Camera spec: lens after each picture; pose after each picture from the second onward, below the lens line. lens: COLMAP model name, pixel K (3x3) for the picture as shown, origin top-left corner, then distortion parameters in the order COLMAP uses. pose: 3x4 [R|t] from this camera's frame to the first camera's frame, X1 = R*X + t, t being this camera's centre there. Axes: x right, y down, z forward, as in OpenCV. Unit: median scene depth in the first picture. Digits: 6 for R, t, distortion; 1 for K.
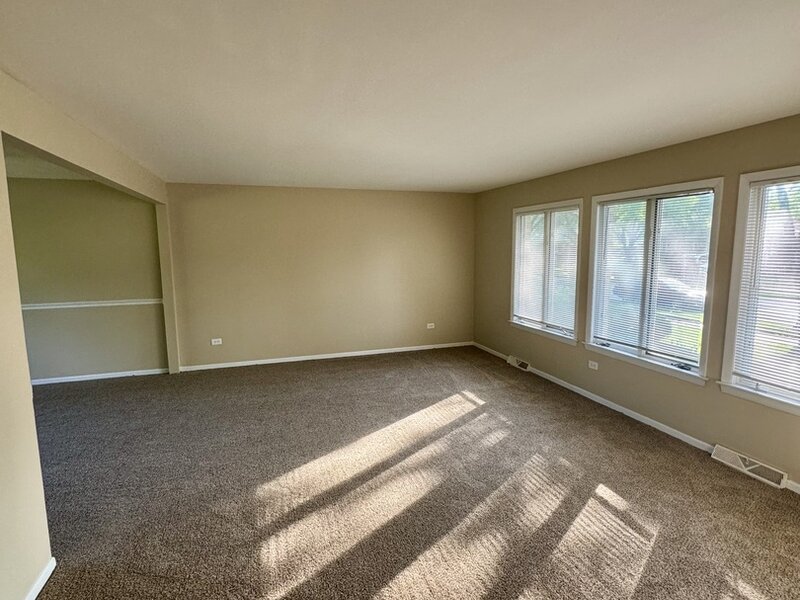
lens RADIAL K [[427.0, 0, 400.0], [0, 427.0, 300.0], [0, 0, 1]] dist [-0.002611, 0.000350]
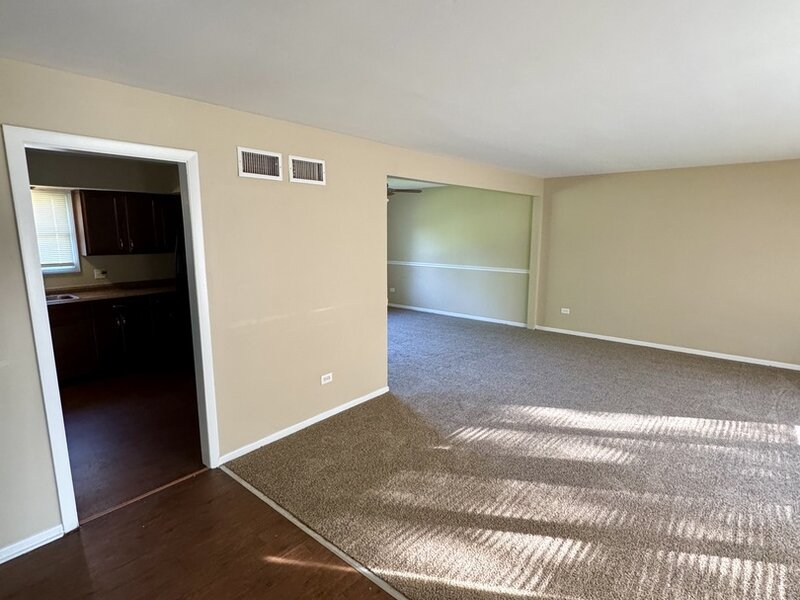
lens RADIAL K [[427.0, 0, 400.0], [0, 427.0, 300.0], [0, 0, 1]] dist [-0.002611, 0.000350]
pose [[0.513260, 0.150216, -0.844985, 0.389698], [-0.109299, 0.987987, 0.109248, -0.013899], [0.851245, 0.036283, 0.523512, -0.013300]]
